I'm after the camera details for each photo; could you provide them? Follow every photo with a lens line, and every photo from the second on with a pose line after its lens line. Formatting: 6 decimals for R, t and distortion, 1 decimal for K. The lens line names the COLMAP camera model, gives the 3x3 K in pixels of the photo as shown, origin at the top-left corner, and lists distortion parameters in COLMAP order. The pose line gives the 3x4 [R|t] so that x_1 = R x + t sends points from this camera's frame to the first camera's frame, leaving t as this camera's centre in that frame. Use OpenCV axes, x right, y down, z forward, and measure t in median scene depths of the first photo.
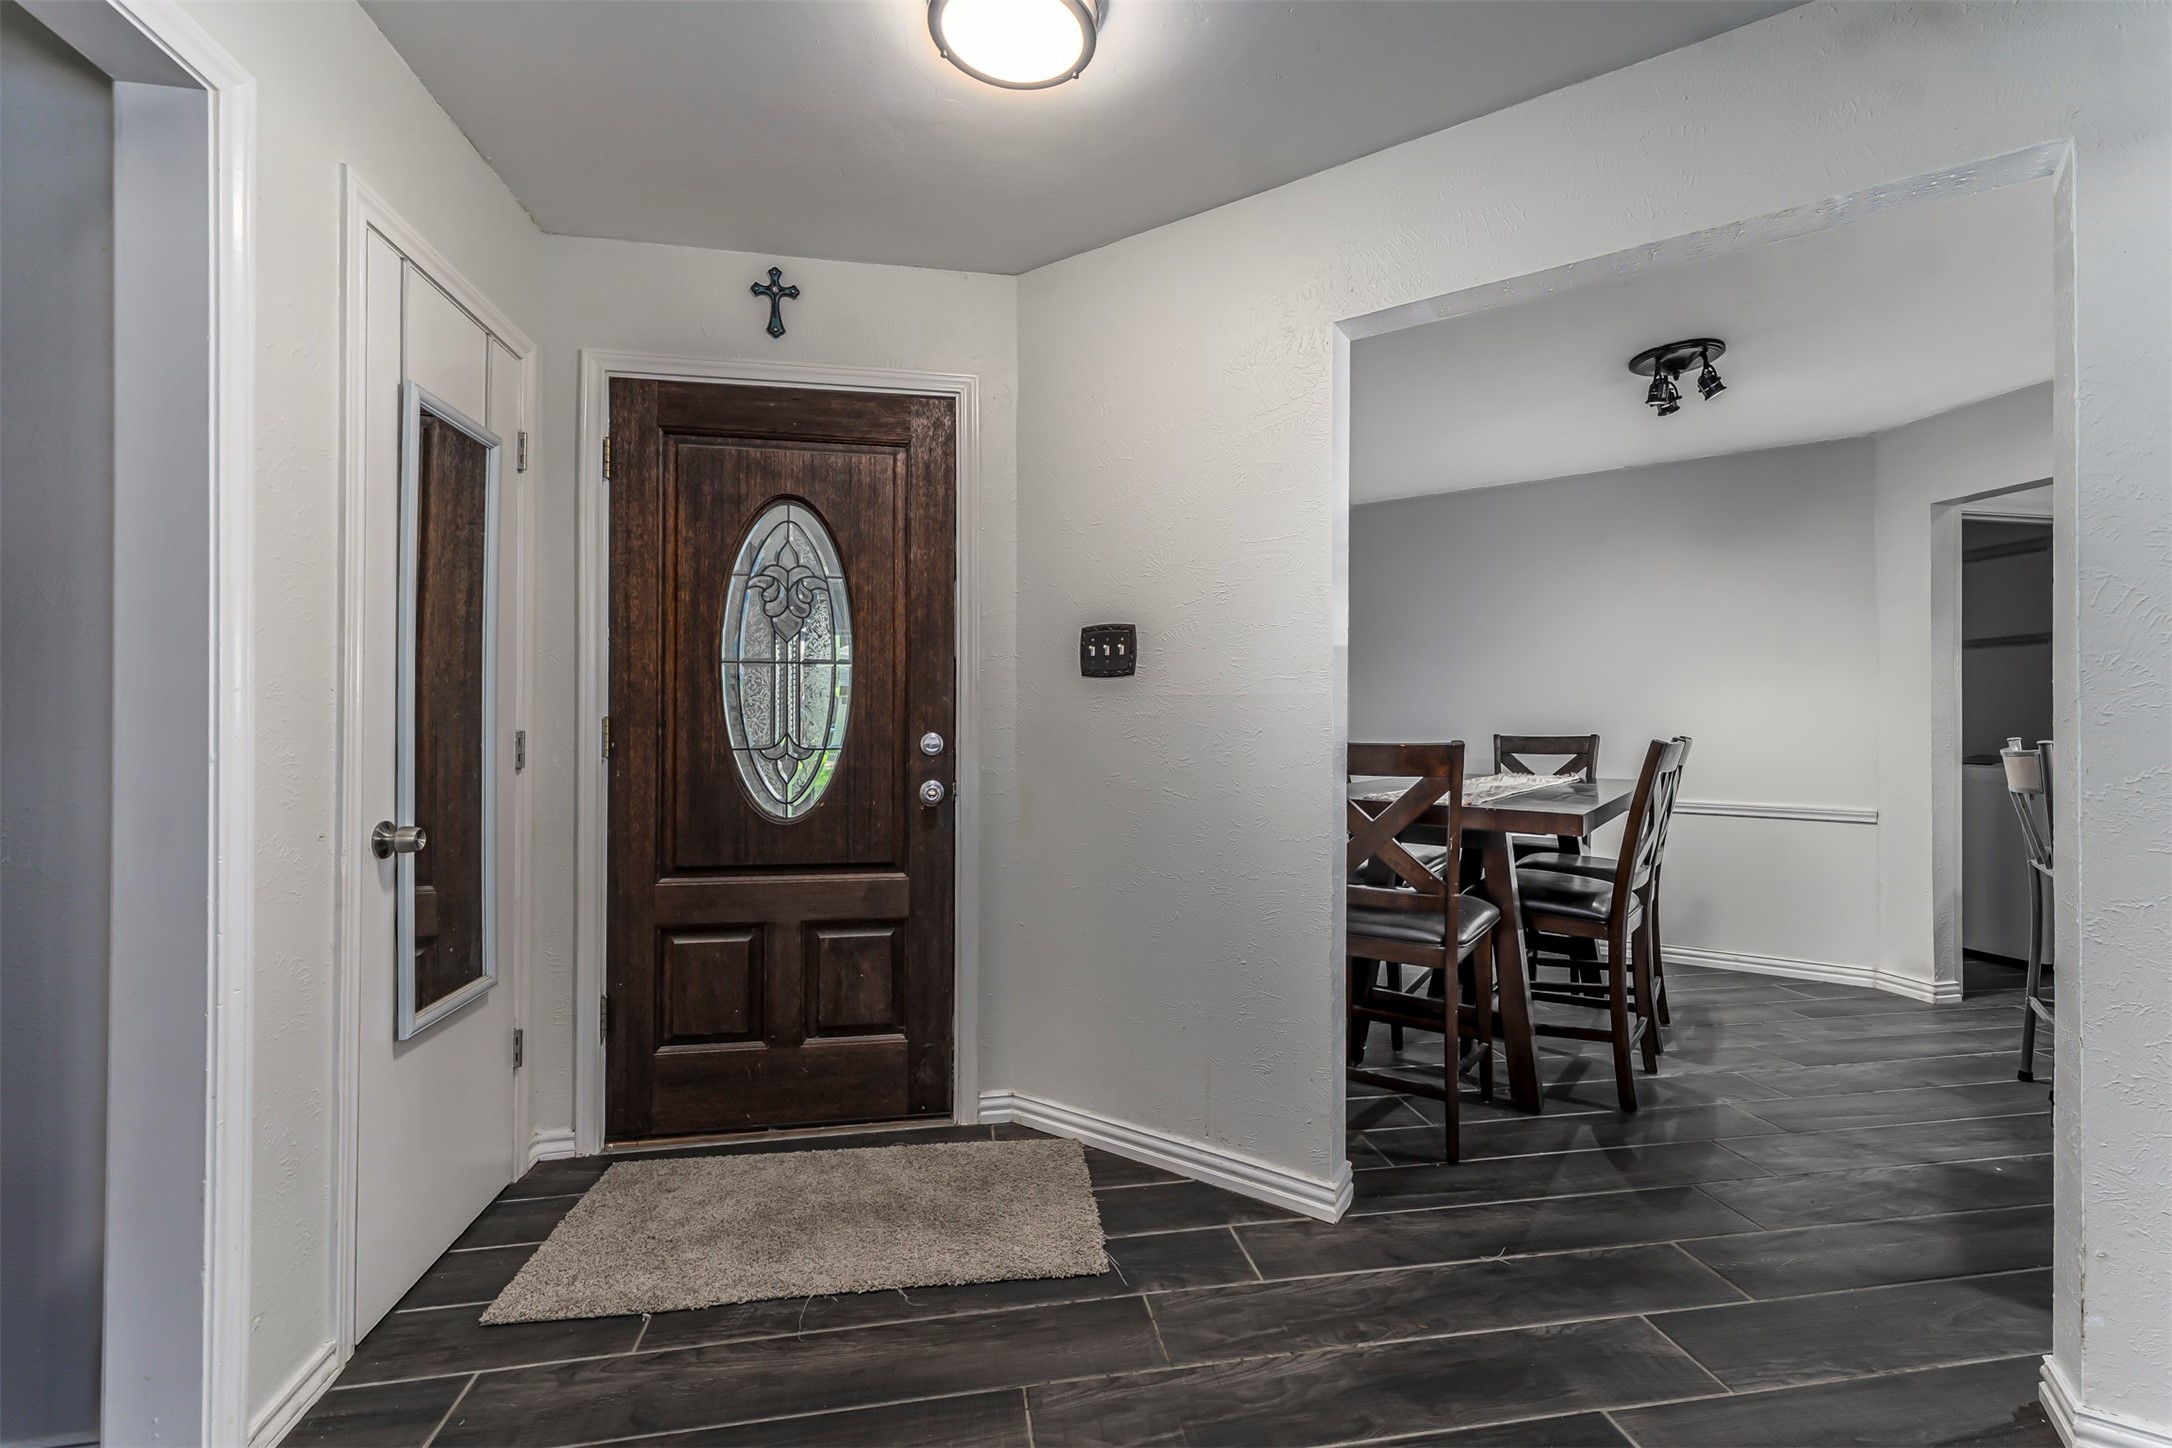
lens RADIAL K [[885.4, 0, 1086.0], [0, 885.4, 724.0], [0, 0, 1]] dist [0.002811, 0.000545]
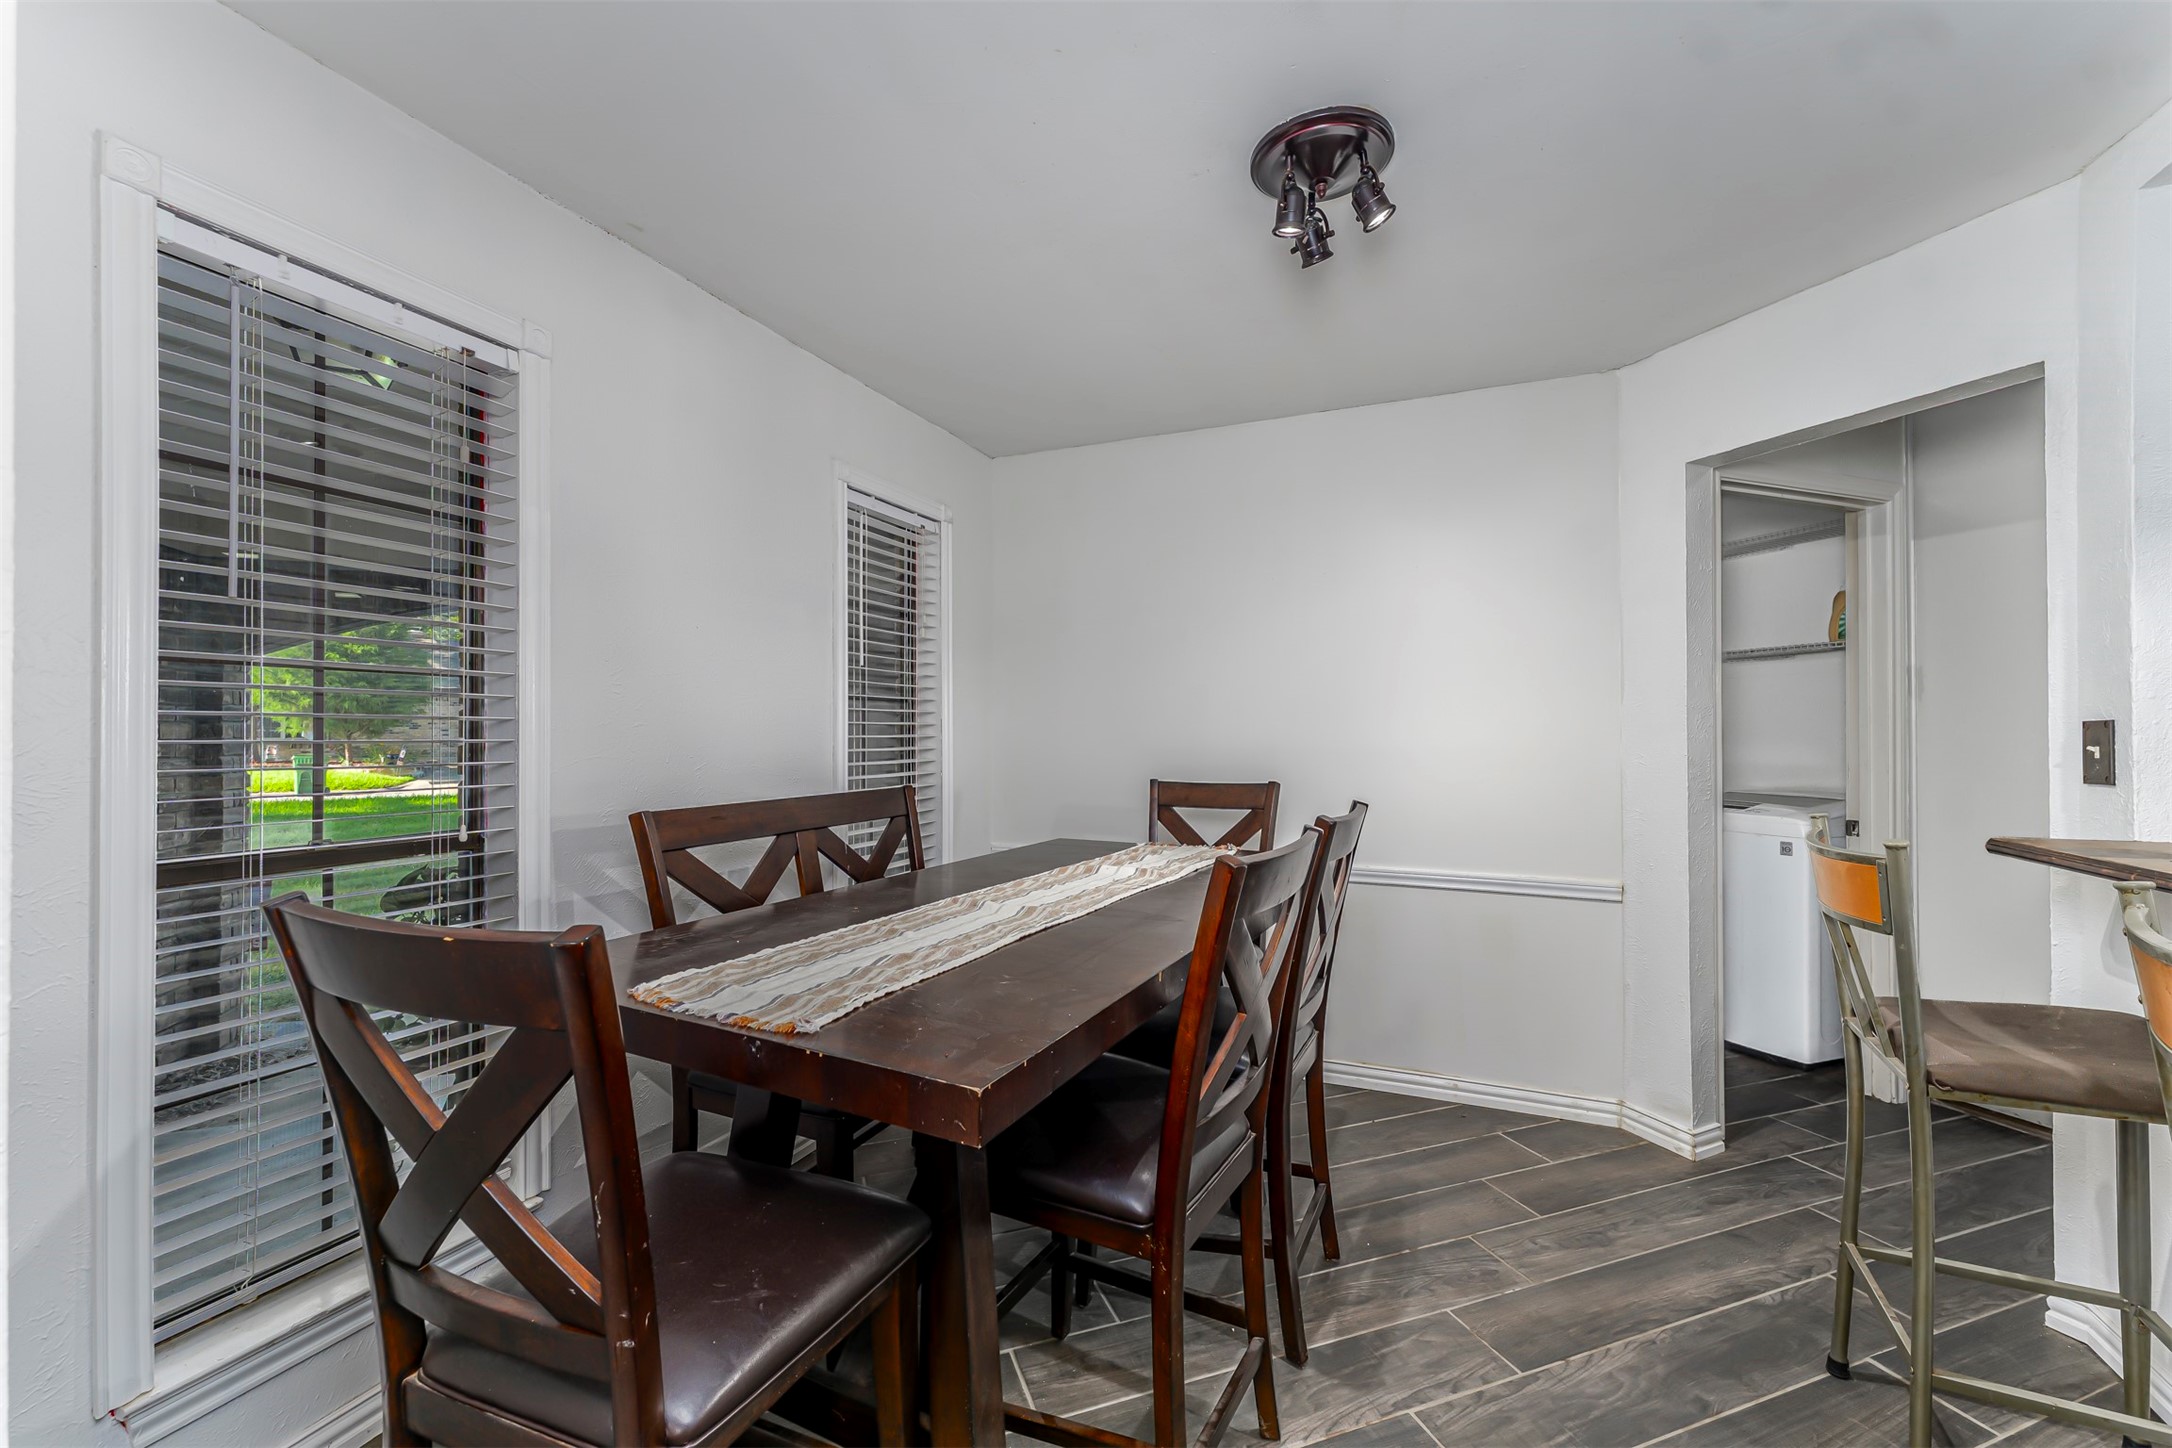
lens RADIAL K [[885.4, 0, 1086.0], [0, 885.4, 724.0], [0, 0, 1]] dist [0.002811, 0.000545]
pose [[0.981898, 0.000136, 0.189410, 0.334608], [0.001102, 0.999979, -0.006429, -0.033329], [-0.189407, 0.006521, 0.981877, 0.383281]]
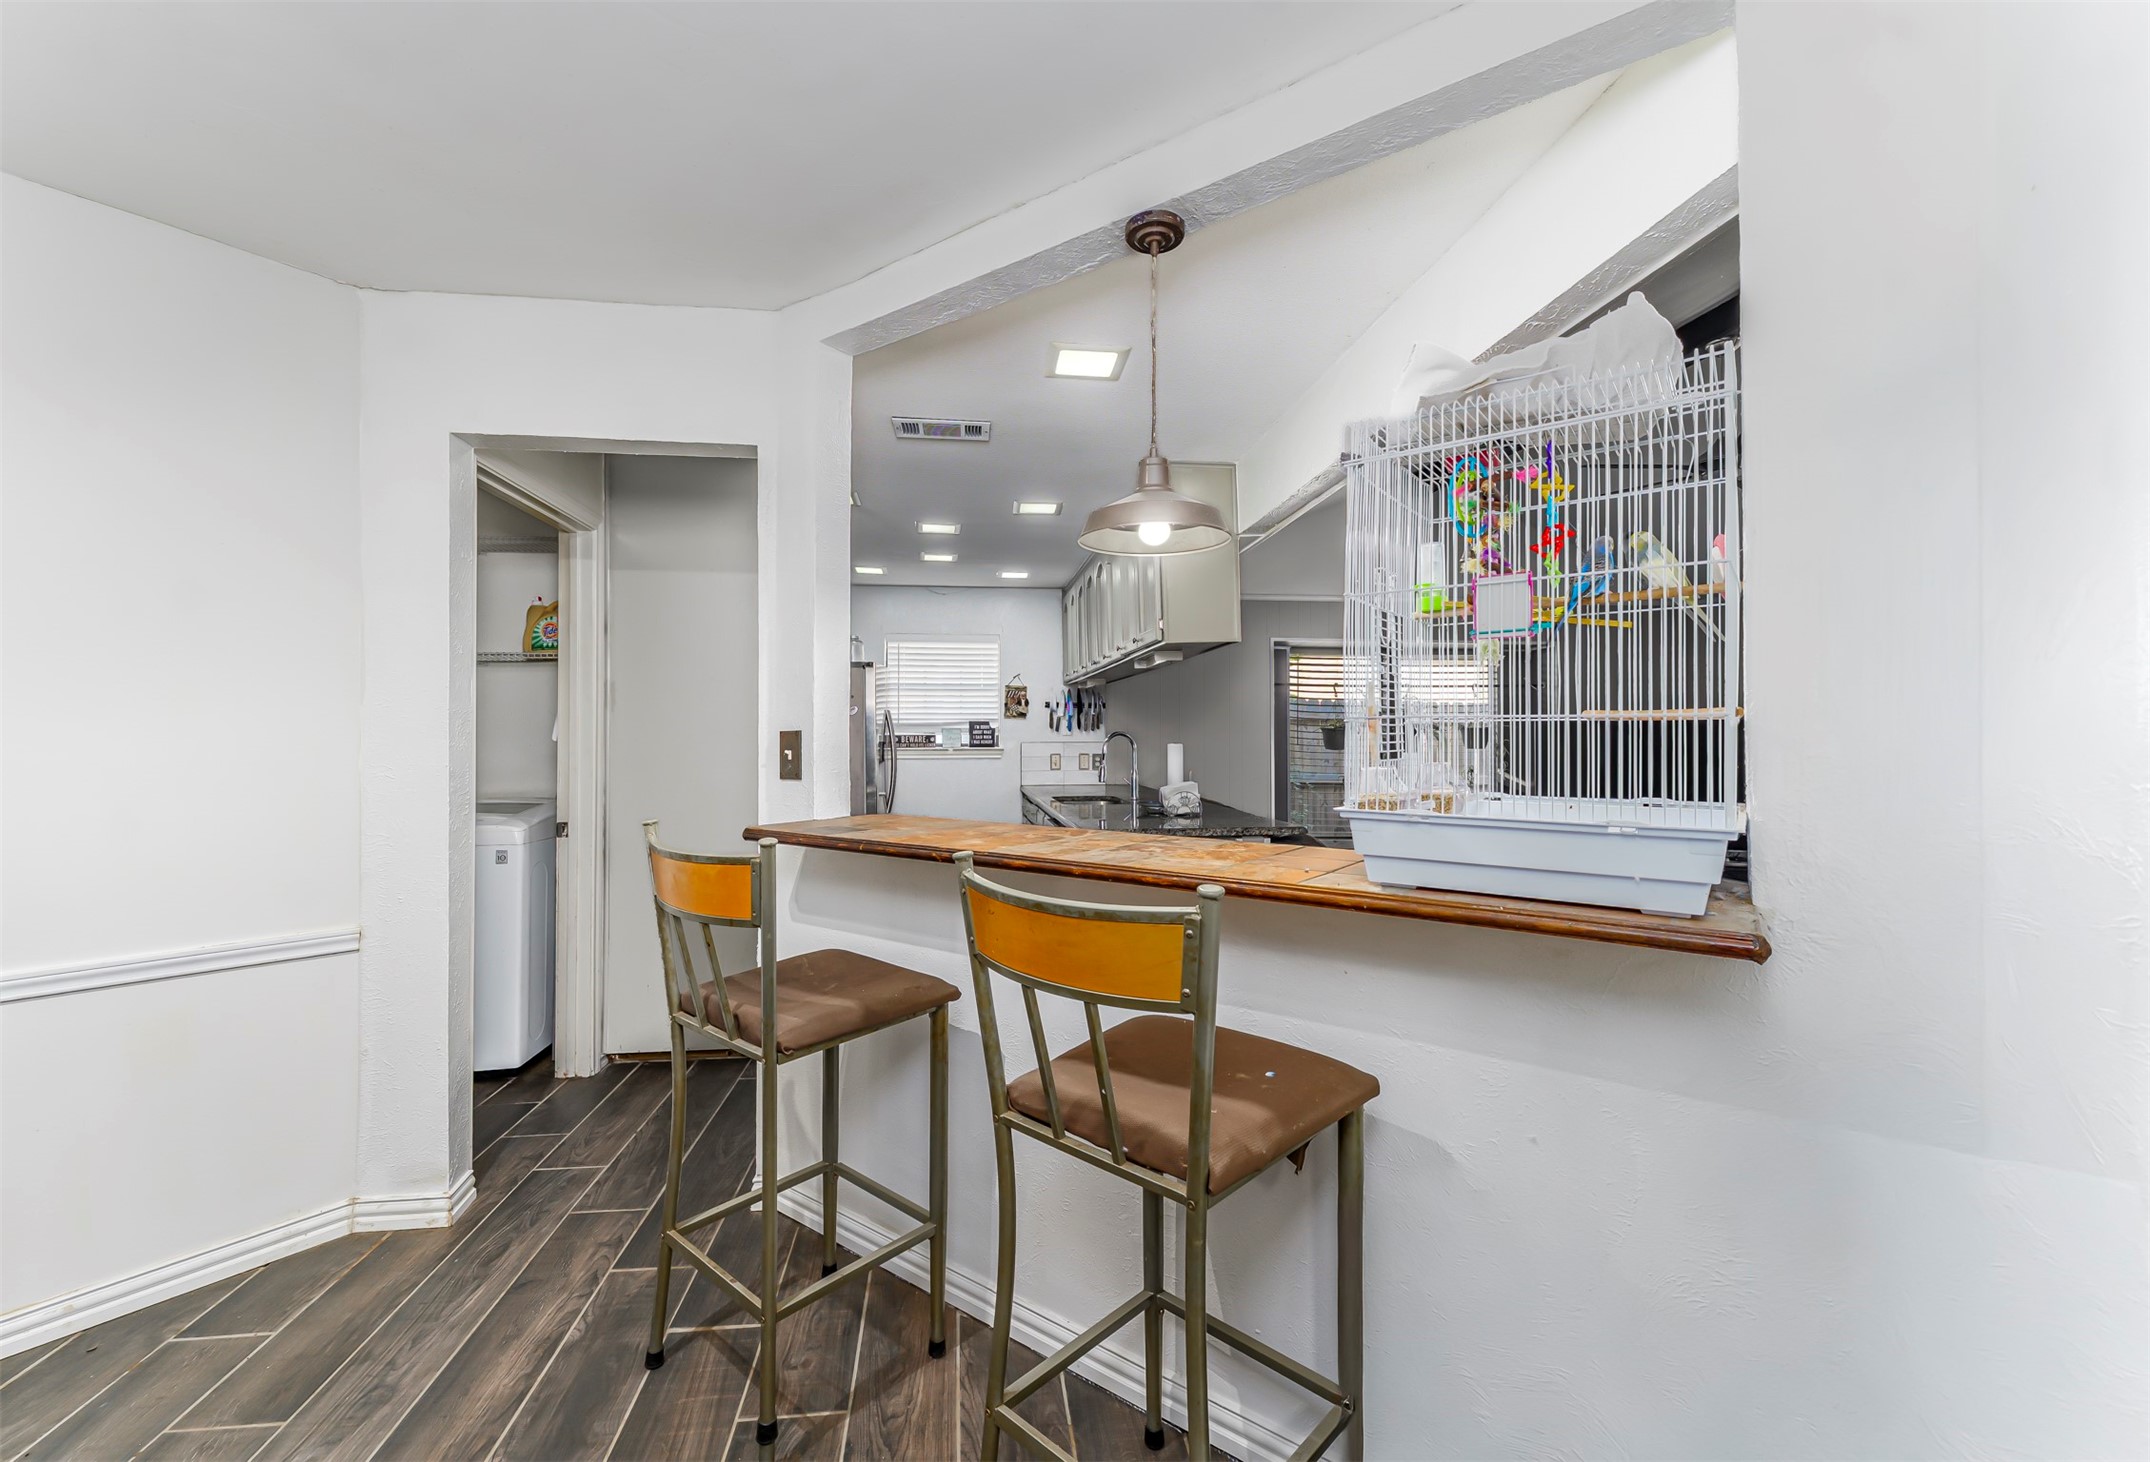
lens RADIAL K [[893.7, 0, 1075.0], [0, 893.7, 731.0], [0, 0, 1]] dist [0.007894, 0.000742]
pose [[0.061866, 0.006223, 0.998065, 0.338457], [-0.001654, 0.999980, -0.006132, -0.033999], [-0.998083, -0.001272, 0.061875, 0.513305]]
